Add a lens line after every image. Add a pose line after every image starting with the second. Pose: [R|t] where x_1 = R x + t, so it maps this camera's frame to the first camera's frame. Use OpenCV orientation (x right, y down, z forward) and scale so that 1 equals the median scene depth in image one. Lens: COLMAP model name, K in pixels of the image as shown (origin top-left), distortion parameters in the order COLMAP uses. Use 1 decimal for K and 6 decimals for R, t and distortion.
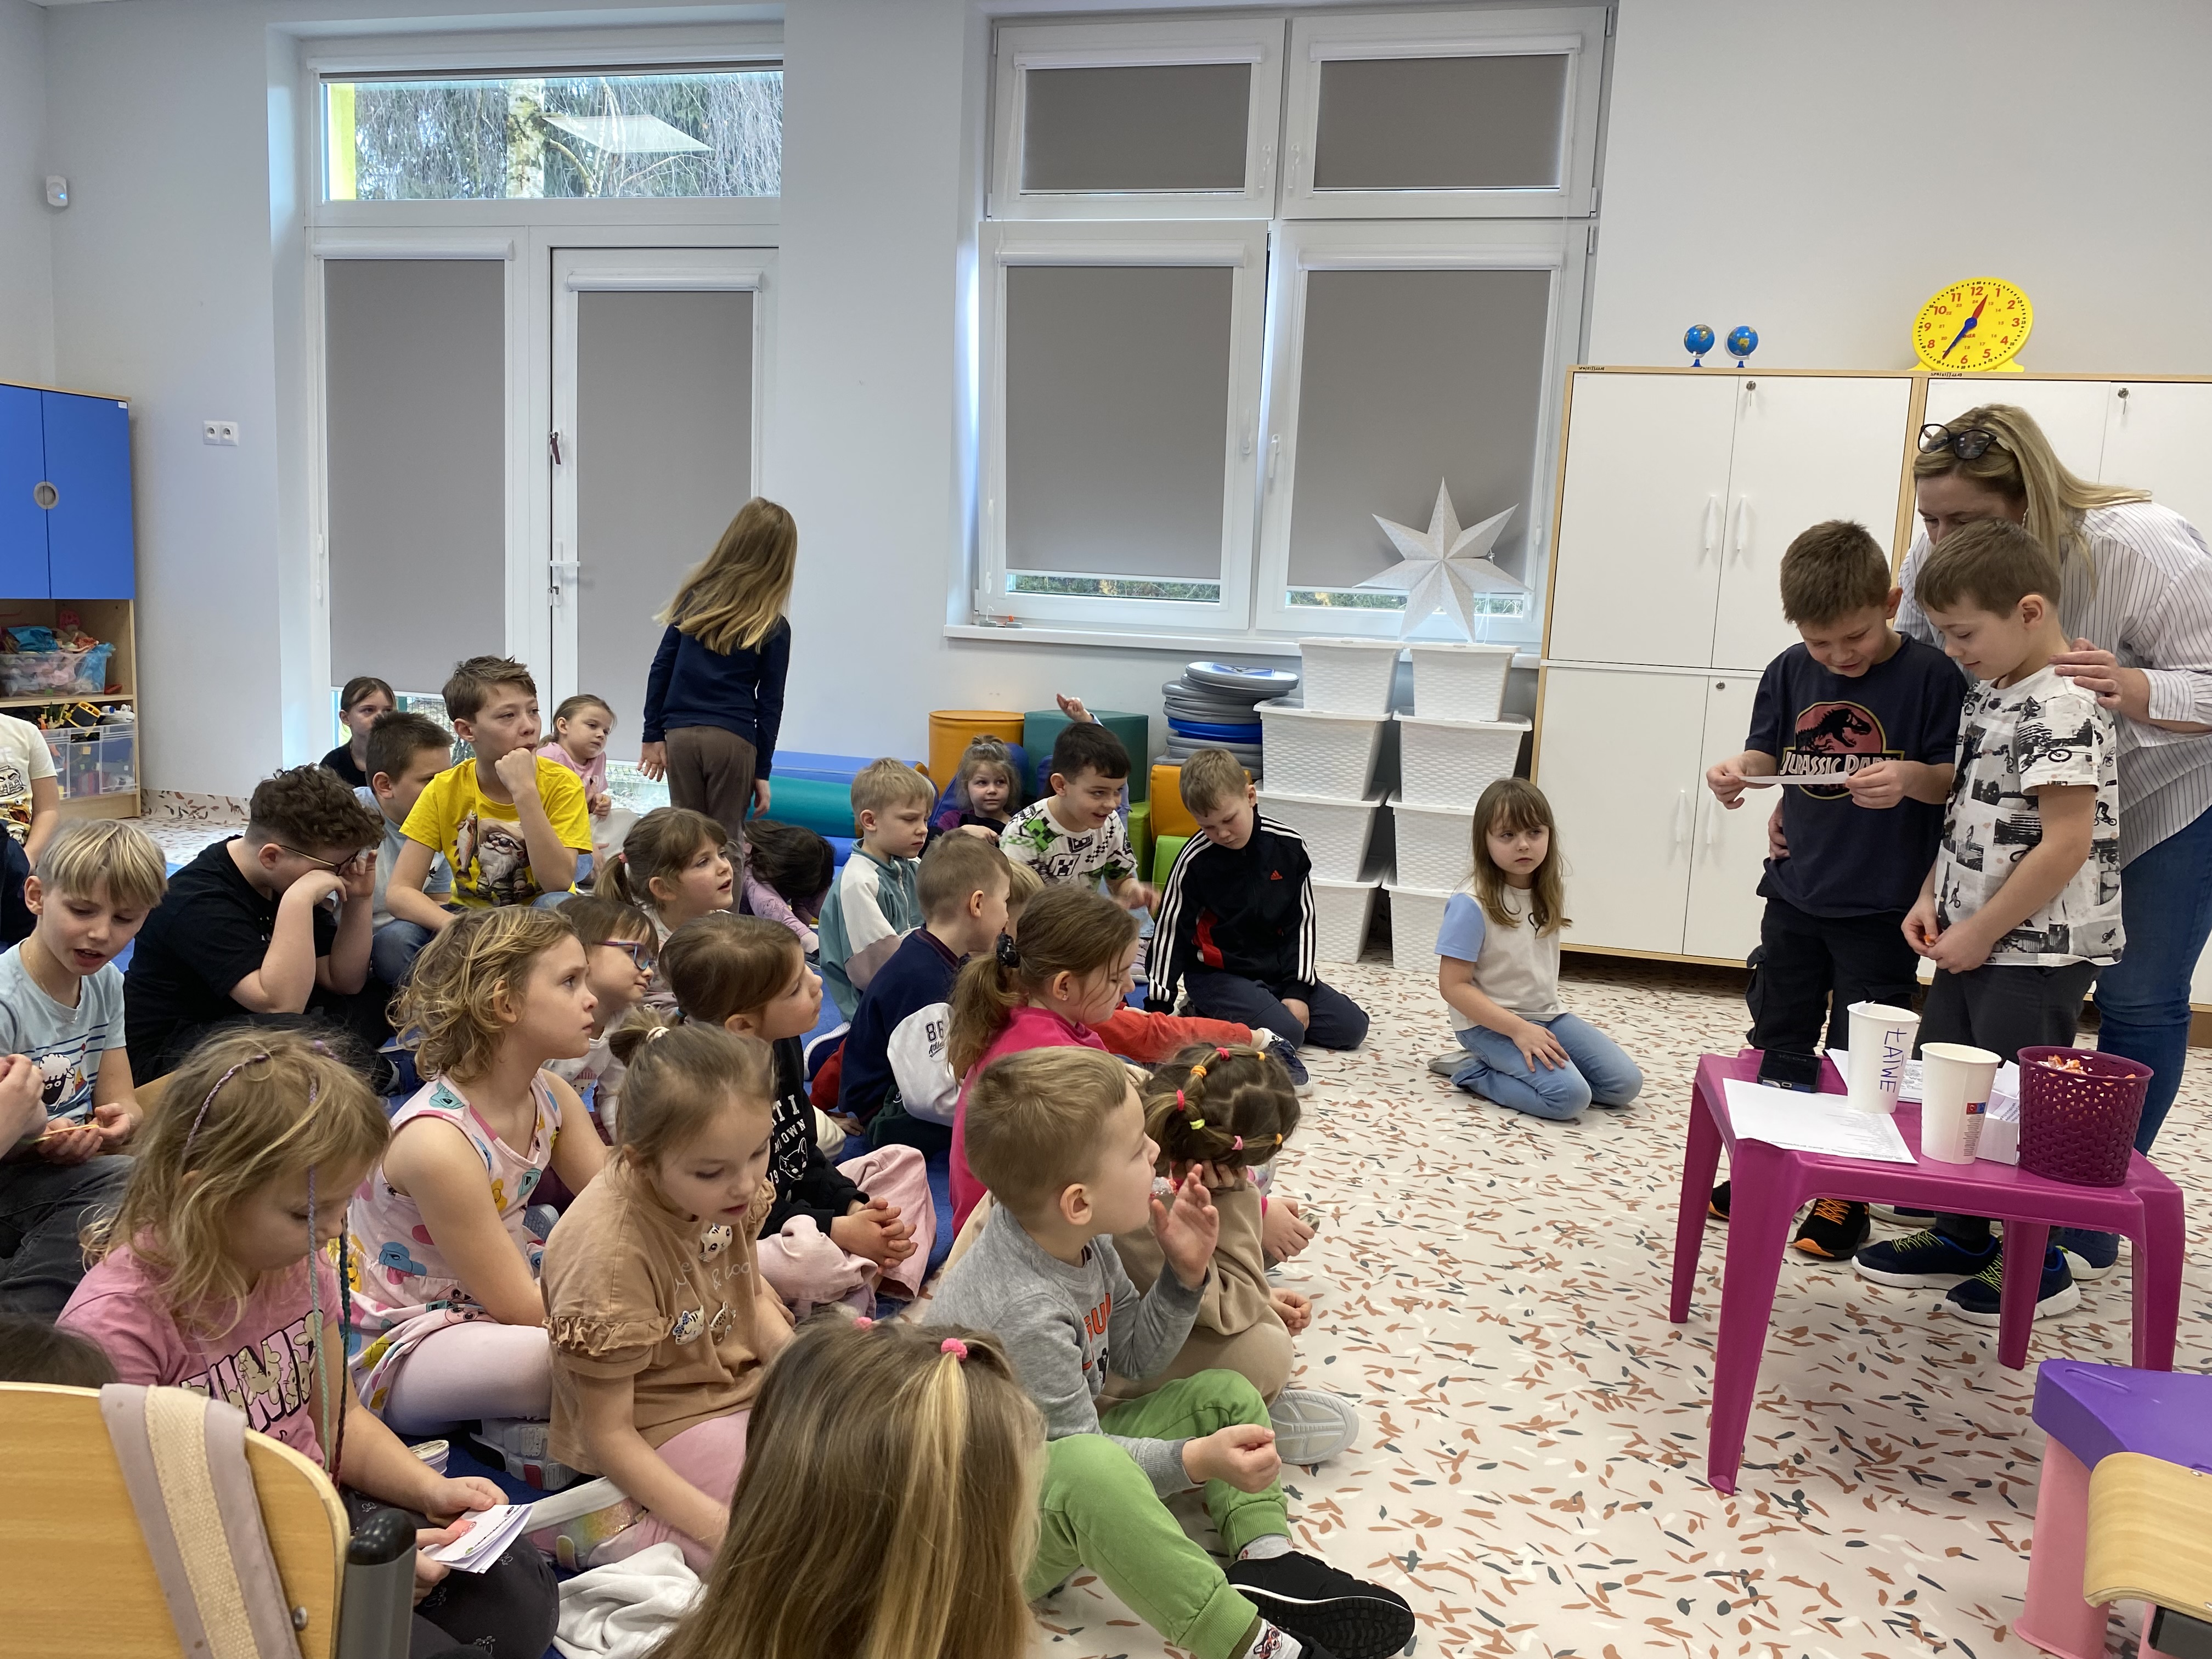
lens RADIAL K [[1680.9, 0, 1115.9], [0, 1680.9, 822.7], [0, 0, 1]] dist [0.024540, -0.029639]
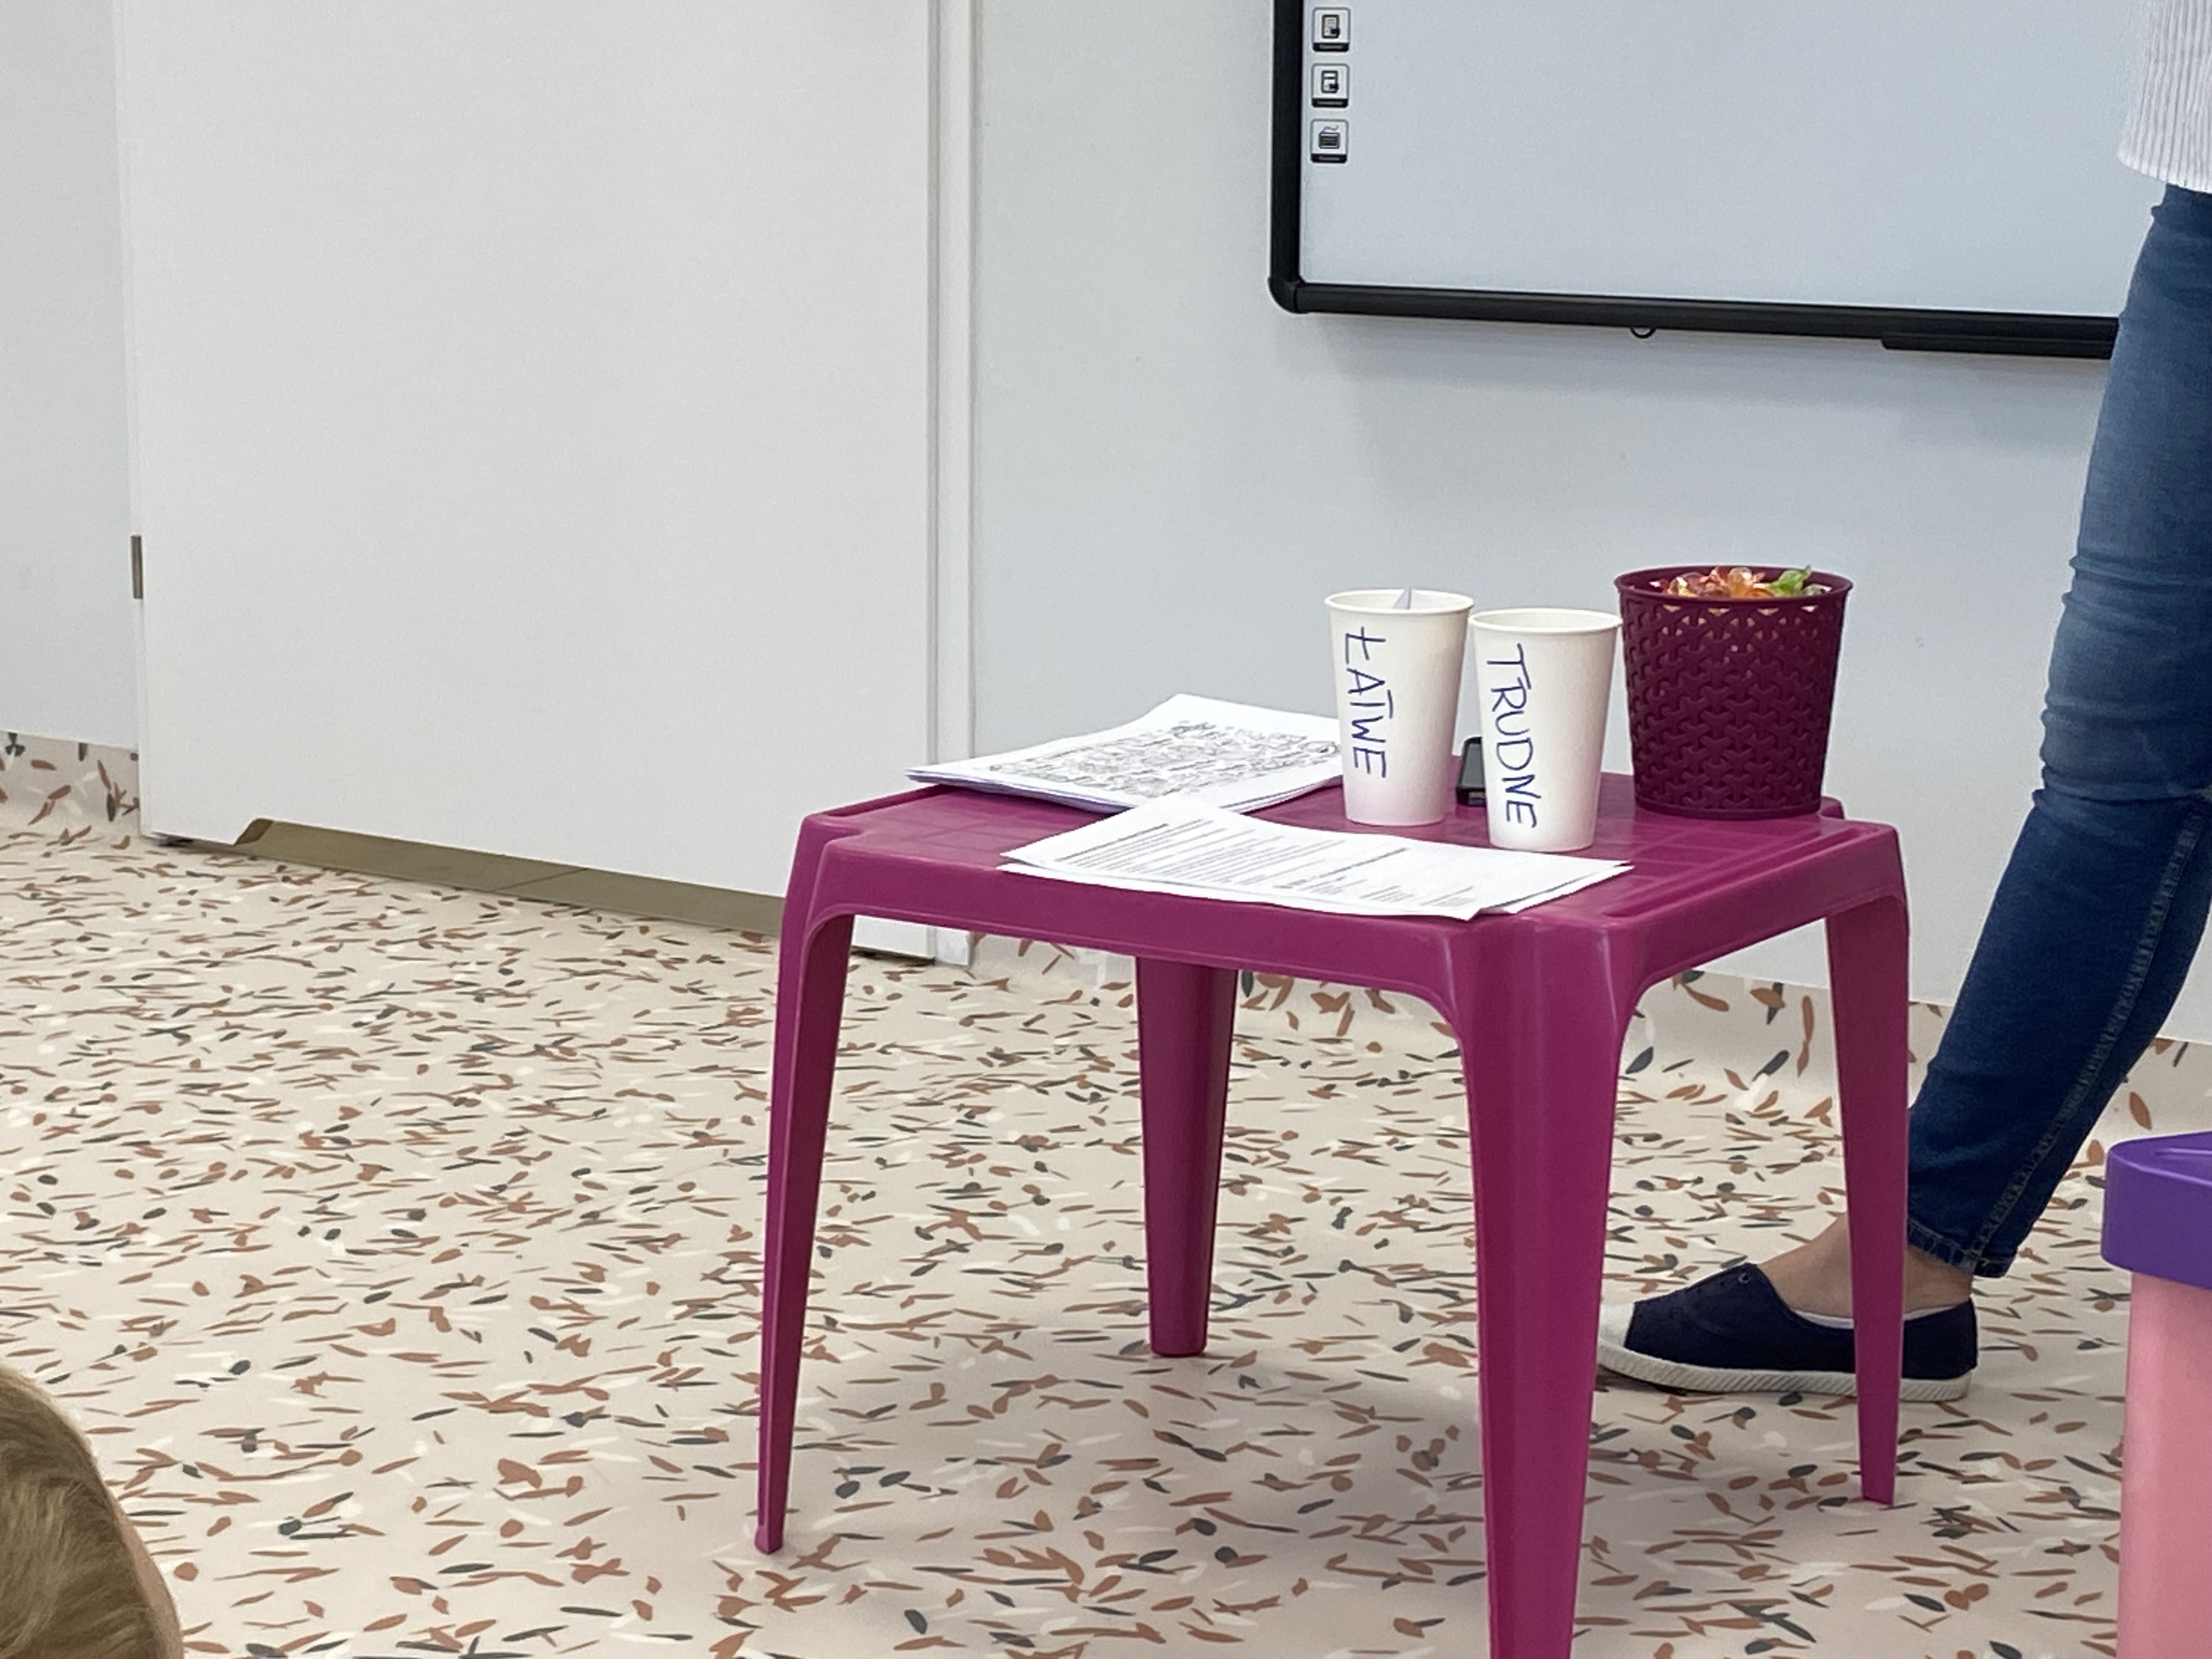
lens RADIAL K [[4507.1, 0, 1051.1], [0, 4507.1, 748.4], [0, 0, 1]] dist [0.106585, 0.000000]
pose [[0.343988, -0.197773, 0.917910, -0.295983], [0.139288, 0.977499, 0.158413, -0.014187], [-0.928585, 0.073361, 0.363796, 0.266293]]
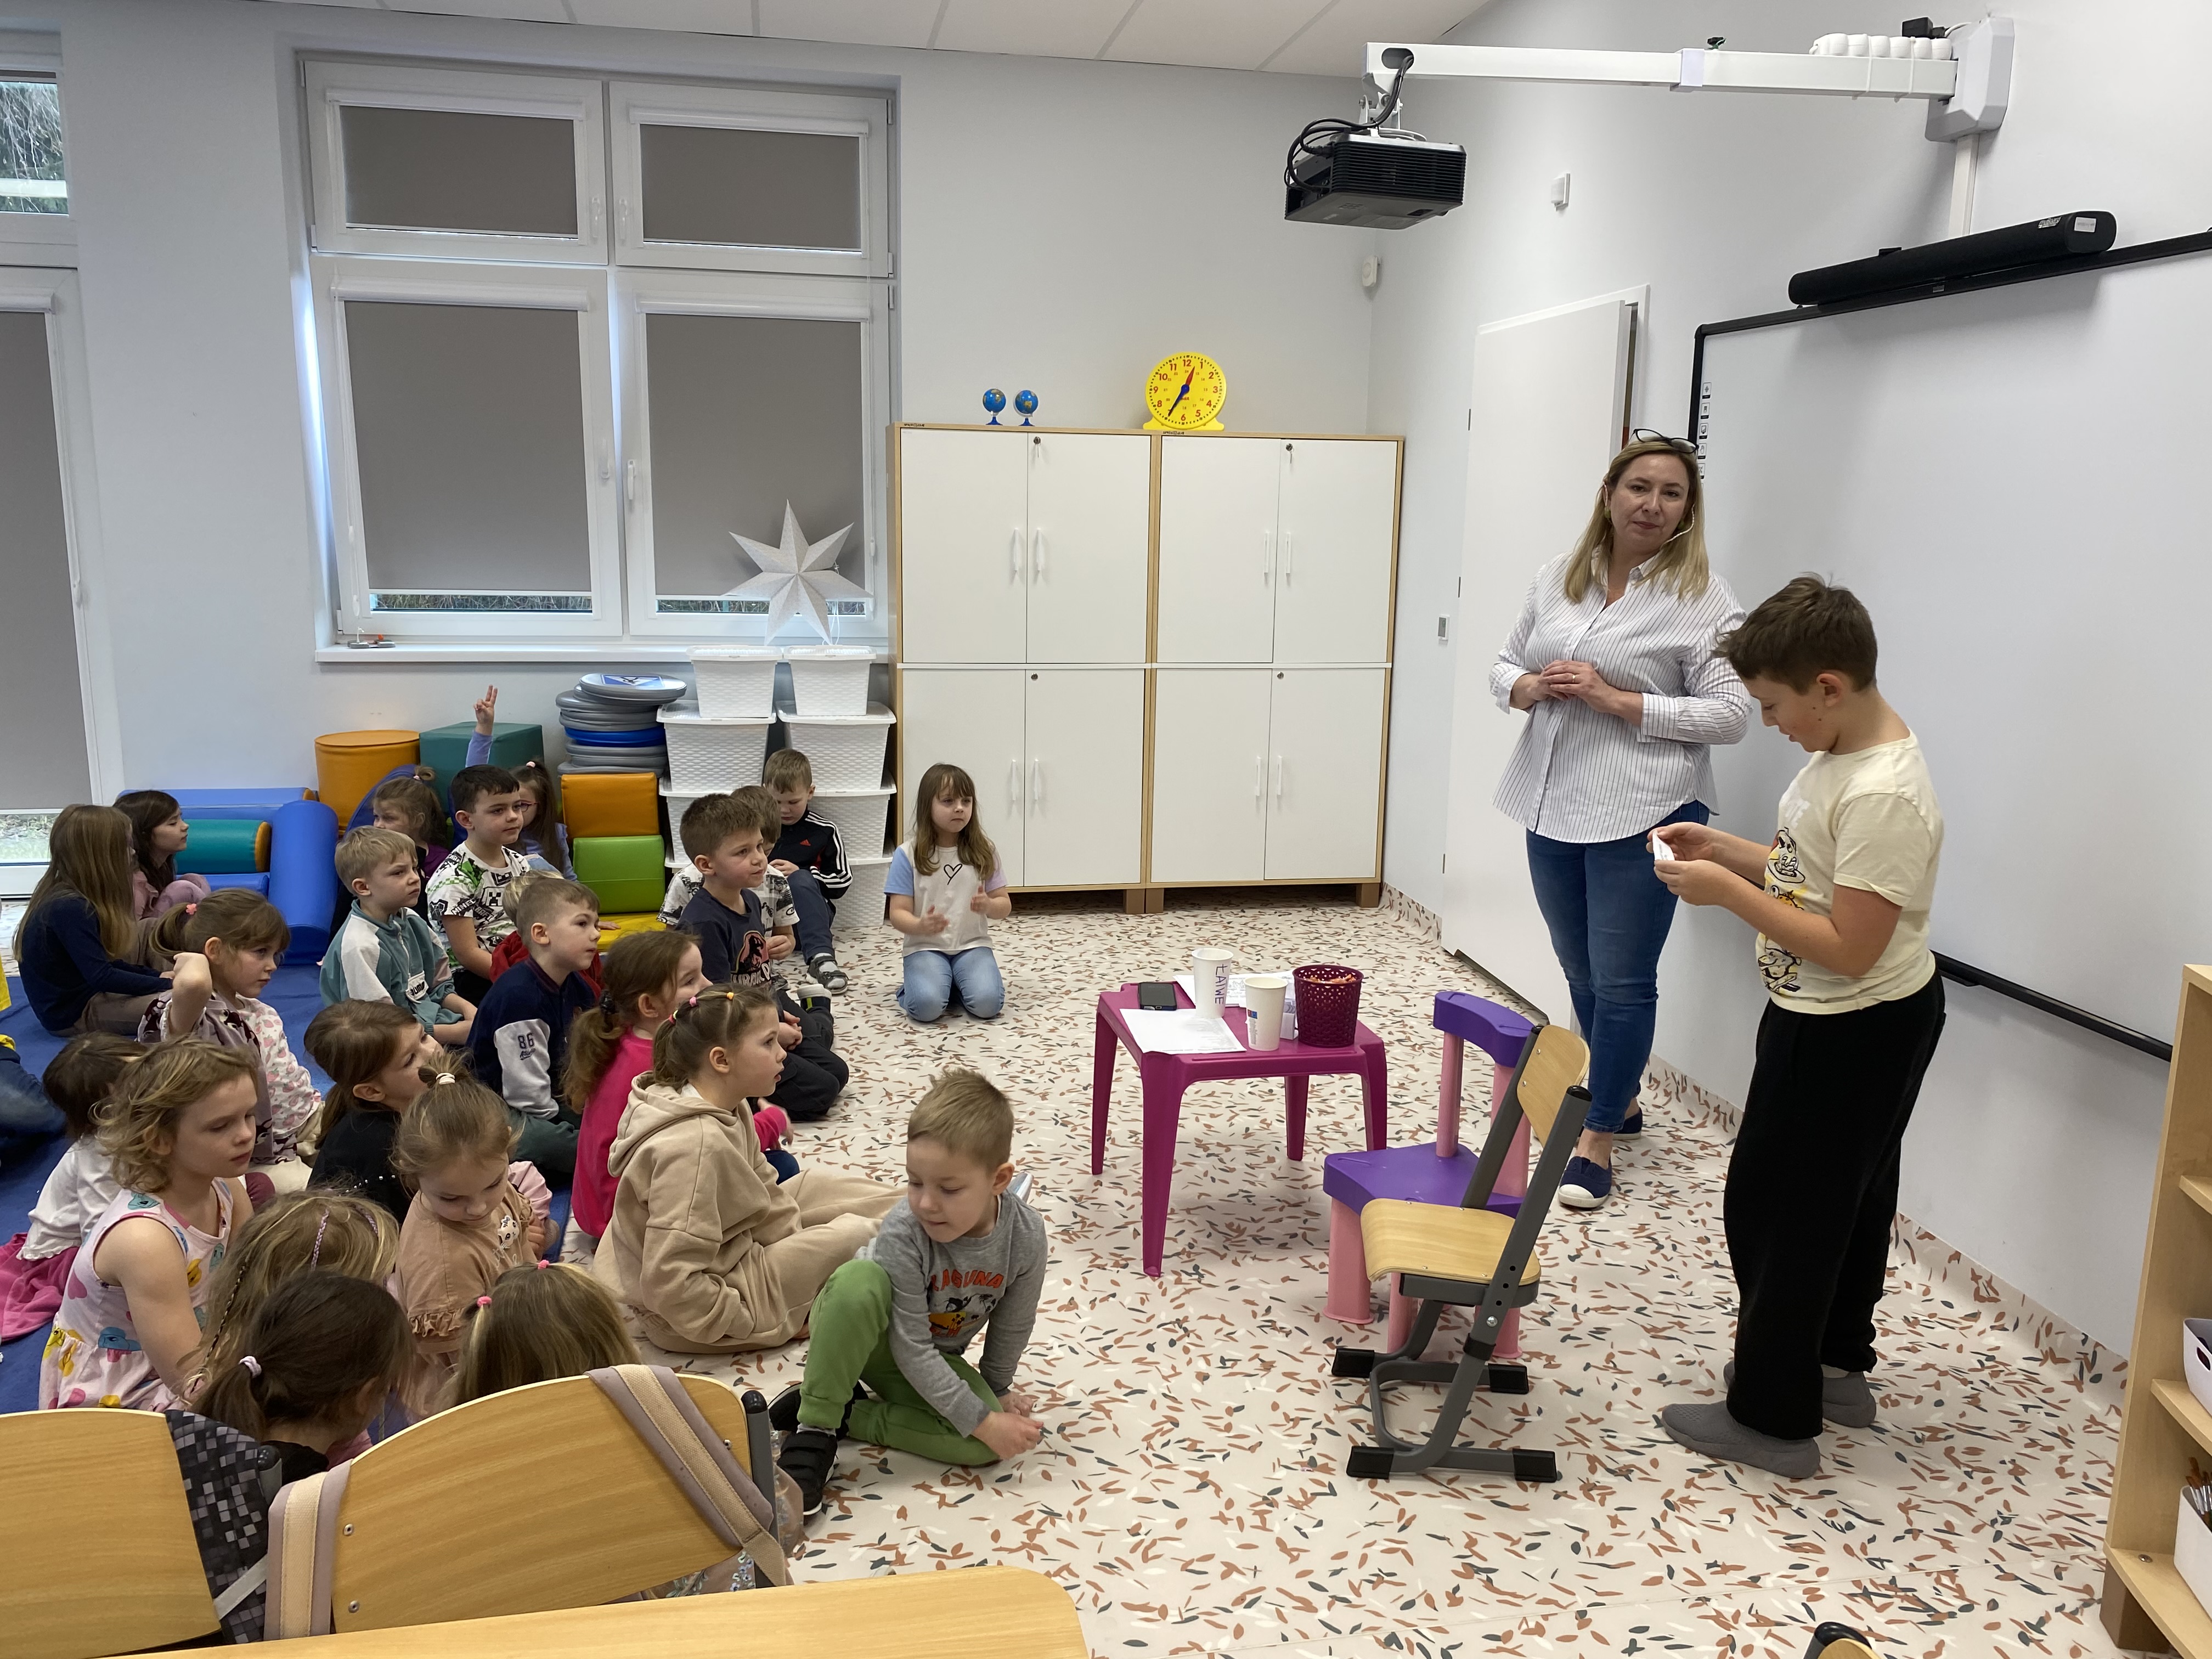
lens RADIAL K [[1680.9, 0, 1117.9], [0, 1680.9, 811.6], [0, 0, 1]] dist [0.024540, -0.029639]
pose [[0.901237, -0.108791, 0.419448, -0.130420], [0.084184, 0.993486, 0.076798, -0.072875], [-0.425071, -0.033903, 0.904525, -0.180643]]
